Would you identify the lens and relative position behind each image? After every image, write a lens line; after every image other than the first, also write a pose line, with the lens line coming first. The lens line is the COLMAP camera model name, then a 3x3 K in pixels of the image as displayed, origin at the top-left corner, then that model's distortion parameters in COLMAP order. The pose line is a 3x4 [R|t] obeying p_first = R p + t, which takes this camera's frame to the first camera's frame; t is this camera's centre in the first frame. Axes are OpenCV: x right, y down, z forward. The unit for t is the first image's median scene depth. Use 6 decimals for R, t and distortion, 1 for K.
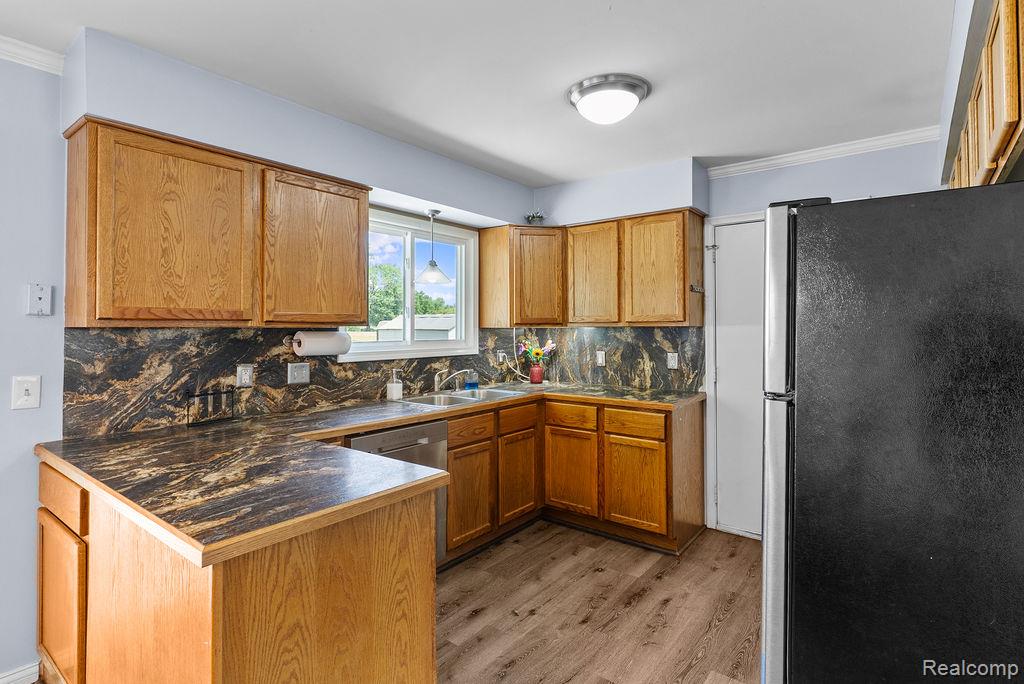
lens RADIAL K [[509.3, 0, 510.5], [0, 509.3, 319.1], [0, 0, 1]] dist [0.000366, 0.000218]
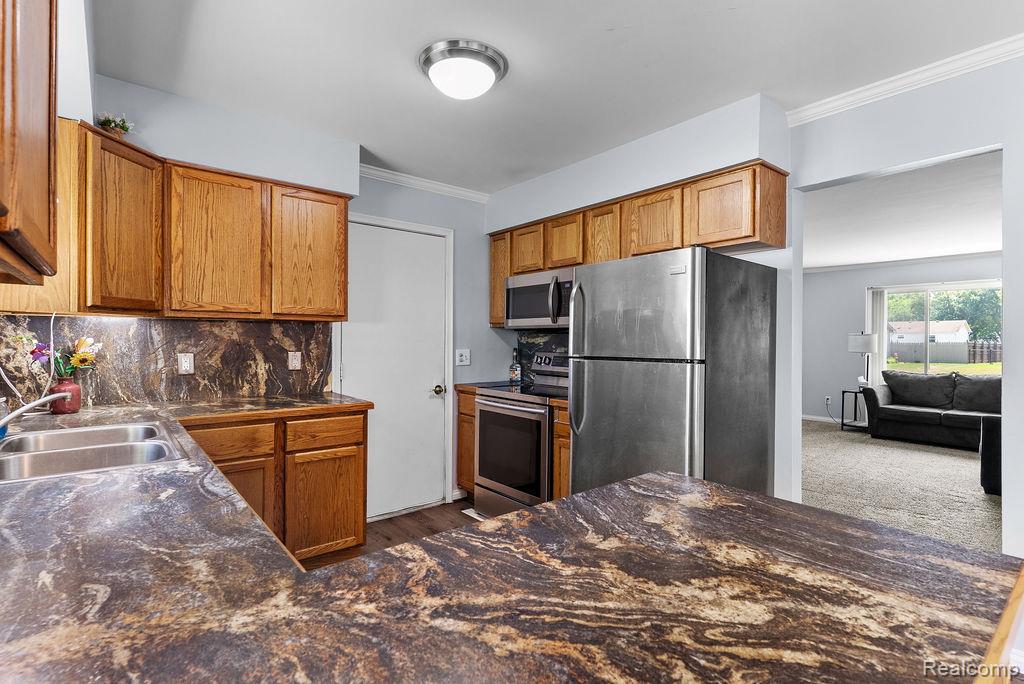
lens RADIAL K [[491.3, 0, 508.3], [0, 491.3, 345.5], [0, 0, 1]] dist [0.000432, 0.000156]
pose [[0.220508, -0.007763, 0.975354, -0.550680], [-0.027481, 0.999522, 0.014168, 0.043315], [-0.974998, -0.029928, 0.220190, 0.587253]]
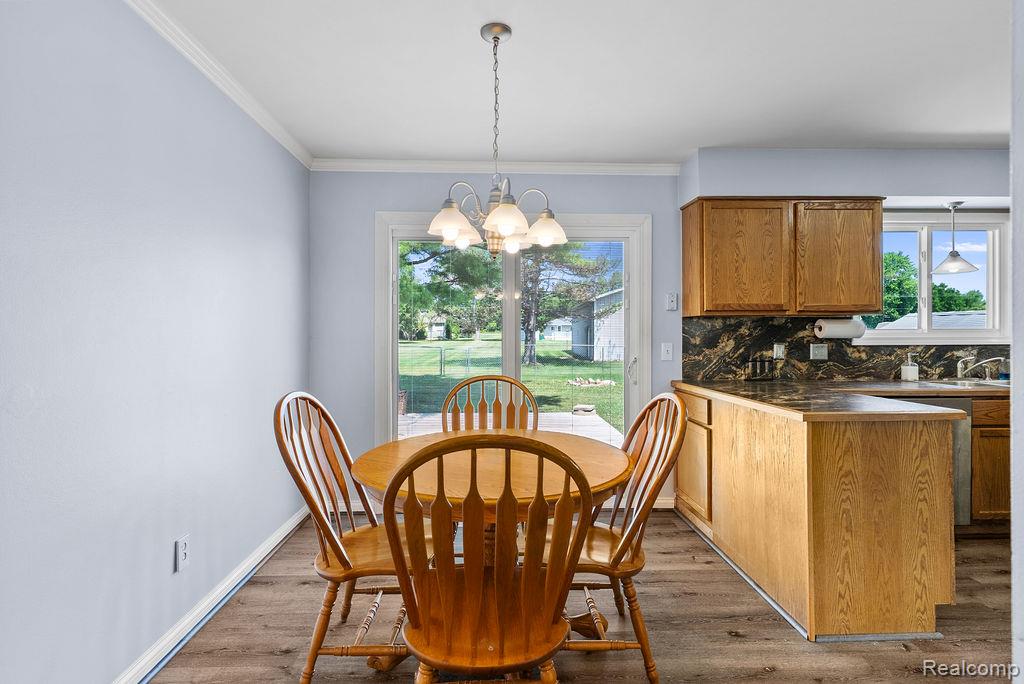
lens RADIAL K [[516.8, 0, 509.9], [0, 516.8, 334.2], [0, 0, 1]] dist [0.002533, 0.000986]
pose [[0.645578, -0.000836, -0.763694, 0.082880], [0.017020, 0.999767, 0.013293, 0.030203], [0.763505, -0.021580, 0.645441, -0.450425]]
